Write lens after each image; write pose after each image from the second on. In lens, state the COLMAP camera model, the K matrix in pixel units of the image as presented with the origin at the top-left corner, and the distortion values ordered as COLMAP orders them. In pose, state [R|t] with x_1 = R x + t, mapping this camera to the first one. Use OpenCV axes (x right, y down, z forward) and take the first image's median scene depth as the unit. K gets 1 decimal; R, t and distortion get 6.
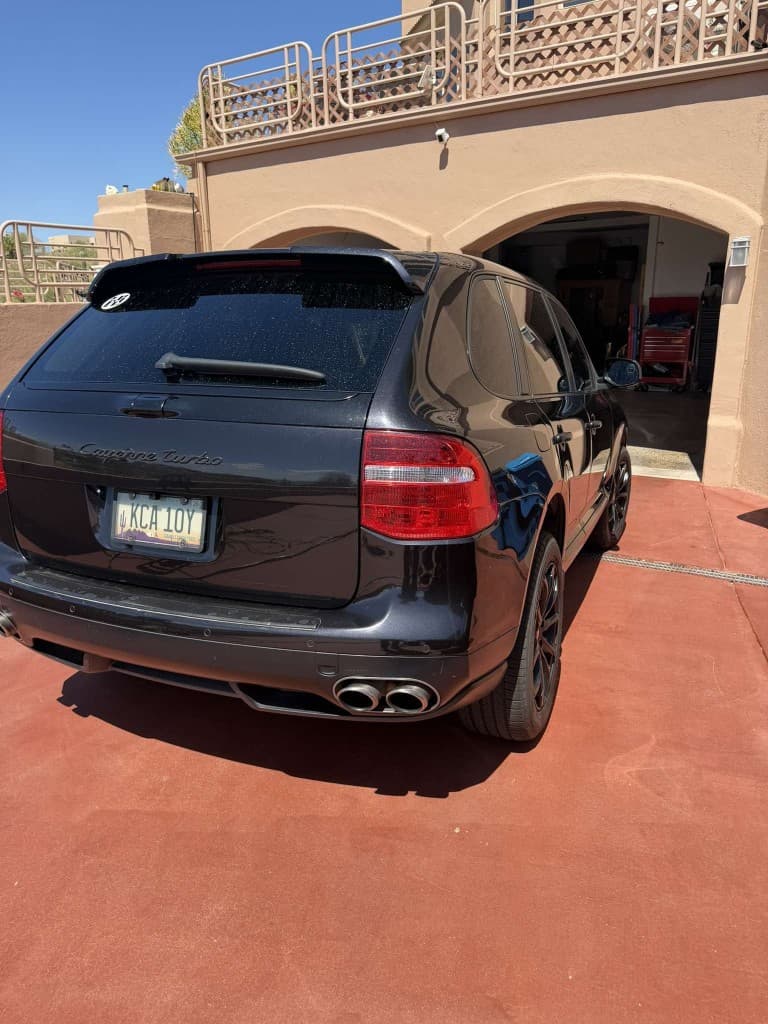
lens RADIAL K [[711.4, 0, 381.3], [0, 711.4, 519.4], [0, 0, 1]] dist [-0.003181, -0.003092]
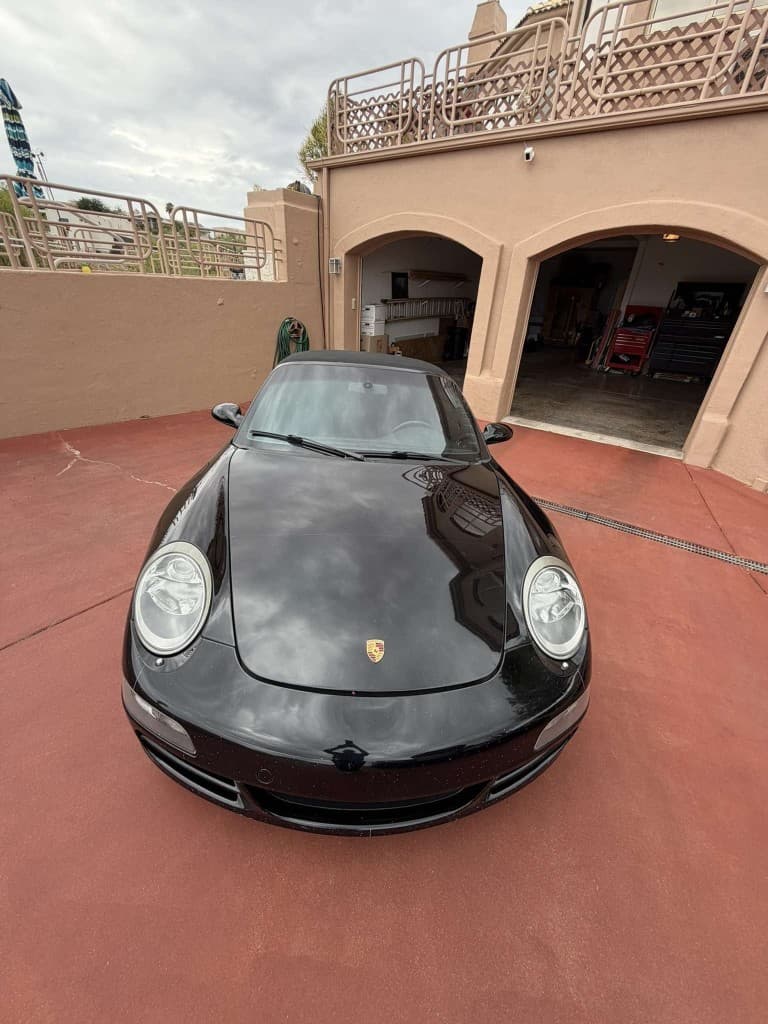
lens RADIAL K [[402.7, 0, 384.3], [0, 402.7, 511.8], [0, 0, 1]] dist [-0.002322, 0.000211]
pose [[0.995594, 0.091235, -0.021635, -0.092680], [-0.084629, 0.973682, 0.211615, -0.069411], [0.040372, -0.208852, 0.977114, 0.193306]]
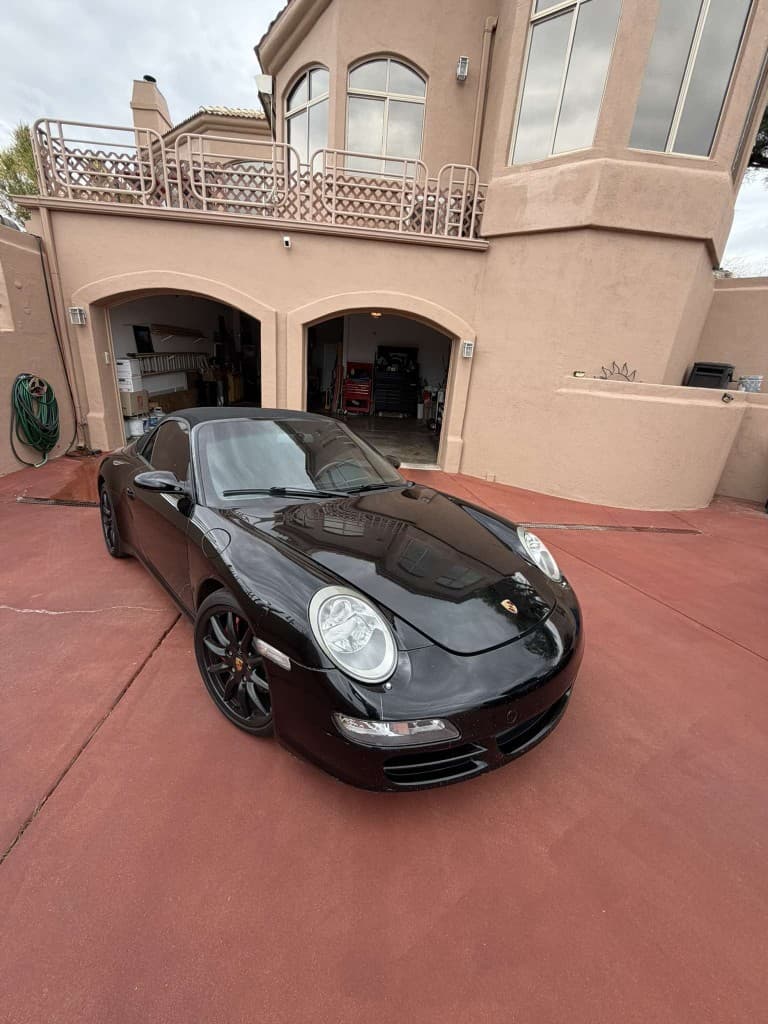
lens RADIAL K [[402.7, 0, 378.8], [0, 402.7, 513.9], [0, 0, 1]] dist [-0.002322, 0.000211]
pose [[0.824215, -0.121181, 0.553159, -0.288182], [0.076144, 0.991680, 0.103793, -0.061147], [-0.561134, -0.043428, 0.826585, 0.196013]]
